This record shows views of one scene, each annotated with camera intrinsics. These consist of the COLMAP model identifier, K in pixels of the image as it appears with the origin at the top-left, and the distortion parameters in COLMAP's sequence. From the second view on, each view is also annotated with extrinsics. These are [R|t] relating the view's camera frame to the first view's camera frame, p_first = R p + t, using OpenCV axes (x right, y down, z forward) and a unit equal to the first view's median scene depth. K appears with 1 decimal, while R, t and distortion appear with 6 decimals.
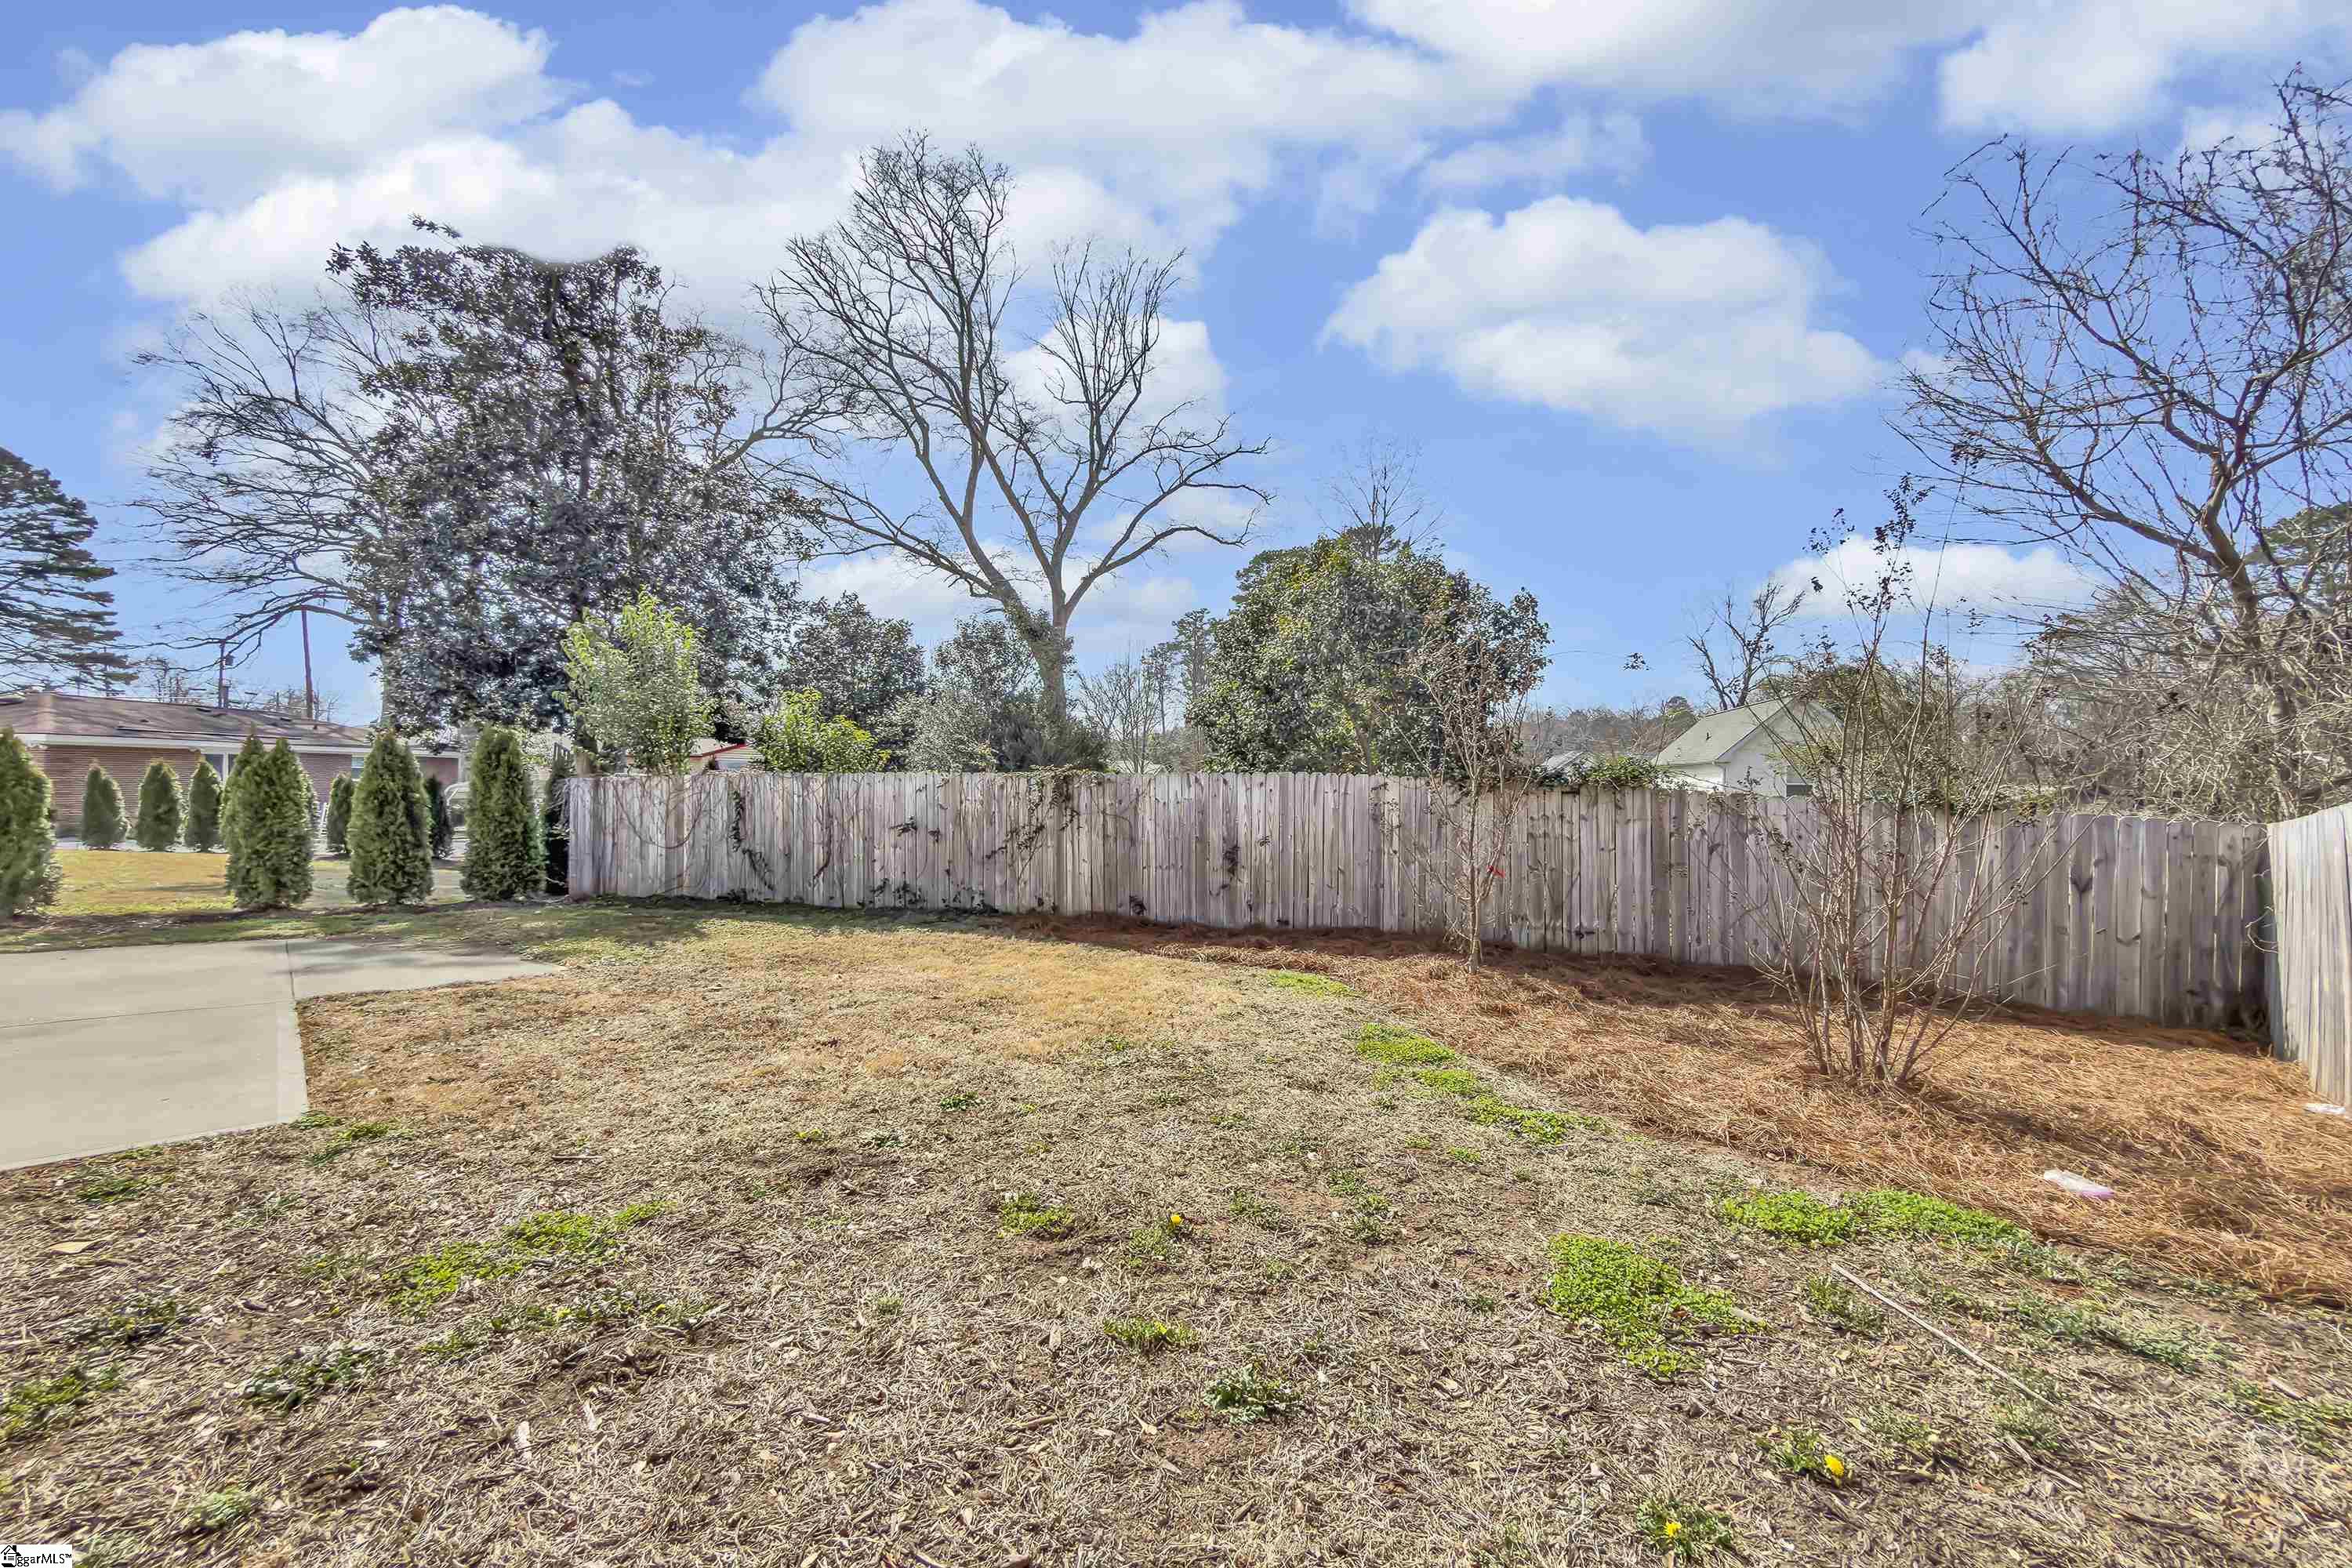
lens RADIAL K [[939.3, 0, 1165.5], [0, 939.3, 794.6], [0, 0, 1]] dist [-0.000900, 0.000124]
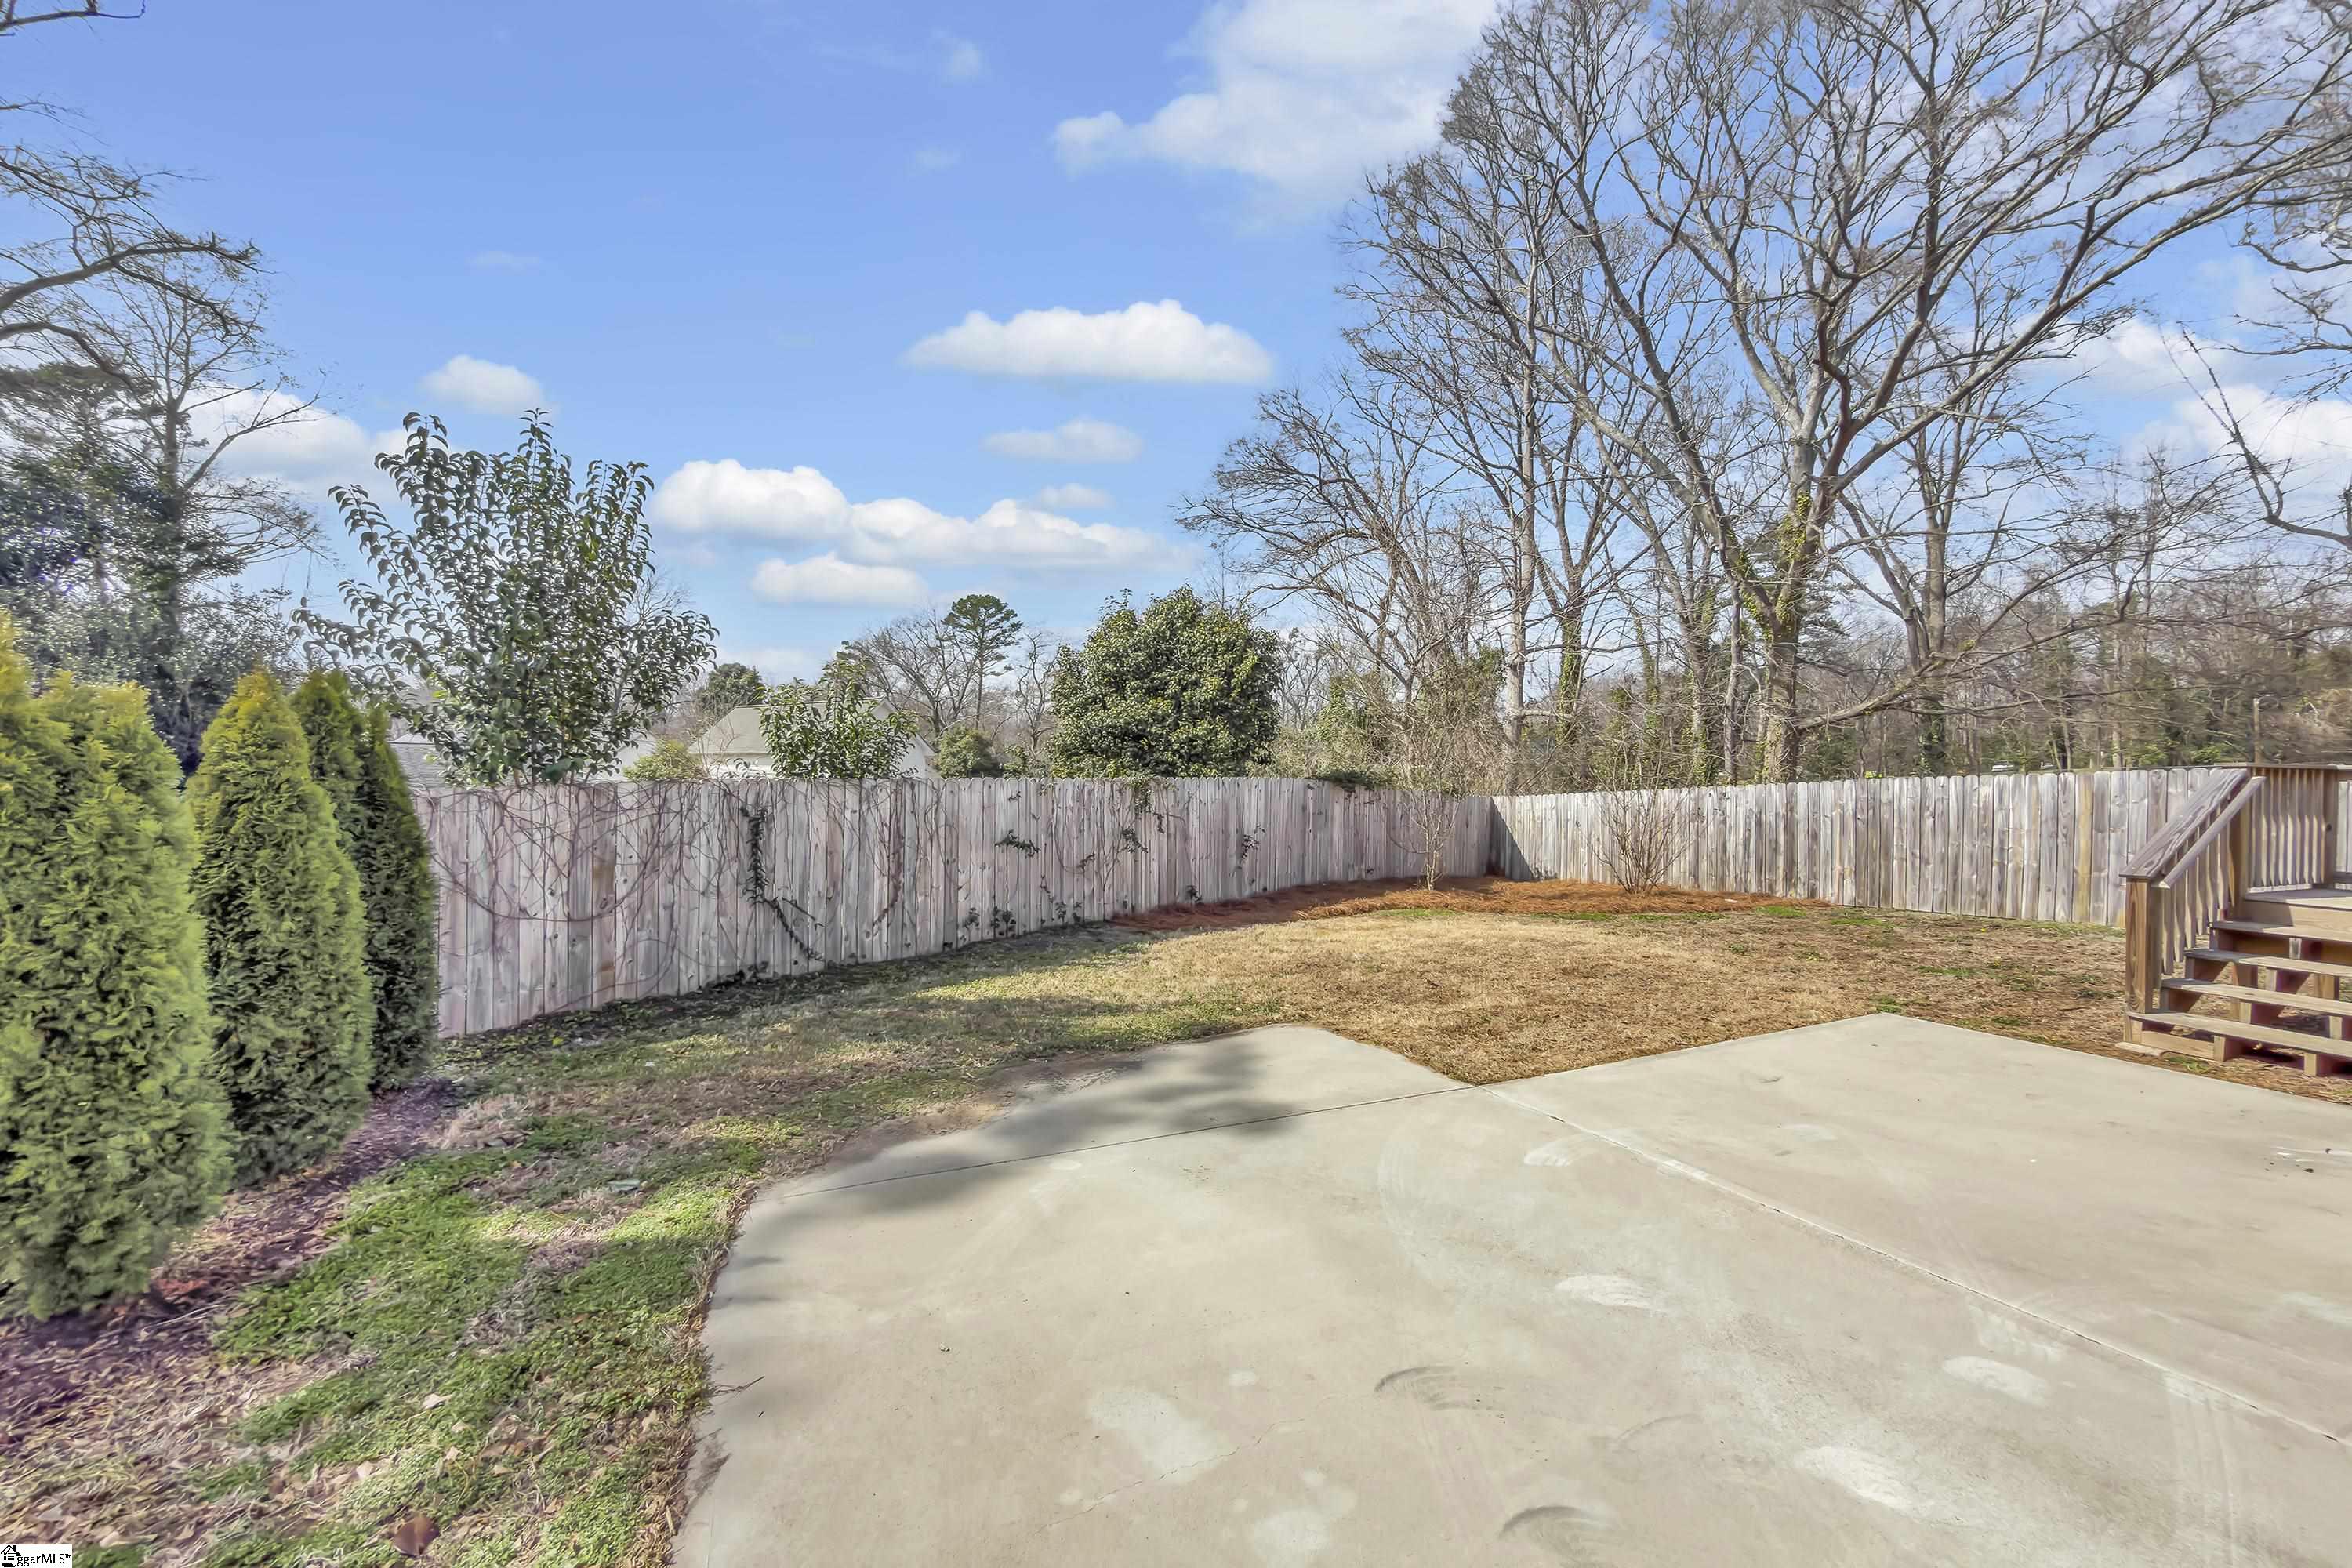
lens RADIAL K [[939.3, 0, 1179.7], [0, 939.3, 773.6], [0, 0, 1]] dist [-0.000900, 0.000124]
pose [[0.367647, -0.006465, 0.929943, -0.995830], [0.003643, 0.999978, 0.005512, -0.031717], [-0.929958, 0.001361, 0.367662, 0.535486]]
